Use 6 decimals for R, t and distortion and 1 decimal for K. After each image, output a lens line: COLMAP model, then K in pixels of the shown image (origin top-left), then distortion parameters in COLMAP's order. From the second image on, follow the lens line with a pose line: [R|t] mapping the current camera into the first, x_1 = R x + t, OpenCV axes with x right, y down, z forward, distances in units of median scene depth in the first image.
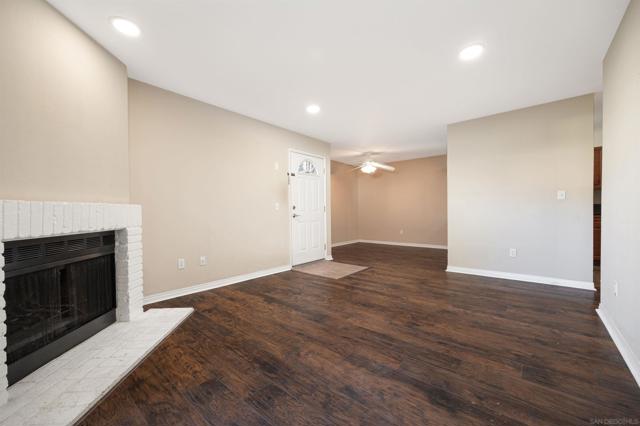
lens RADIAL K [[269.2, 0, 319.6], [0, 269.2, 211.5], [0, 0, 1]] dist [0.017421, -0.000084]
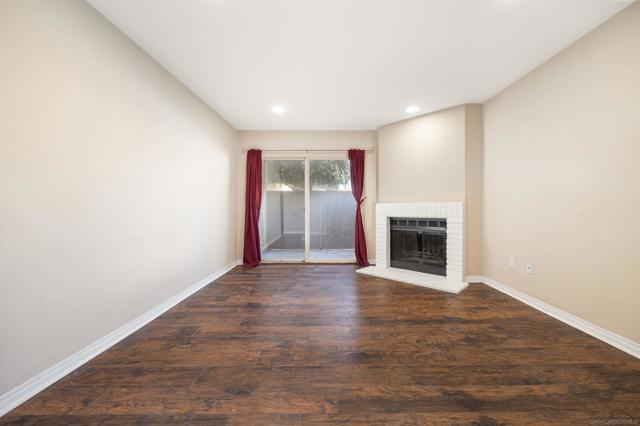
lens RADIAL K [[269.2, 0, 319.6], [0, 269.2, 211.5], [0, 0, 1]] dist [0.017421, -0.000084]
pose [[-0.794055, 0.020399, -0.607504, 0.758306], [0.010471, 0.999747, 0.019883, -0.010416], [0.607756, 0.009427, -0.794068, 1.725035]]
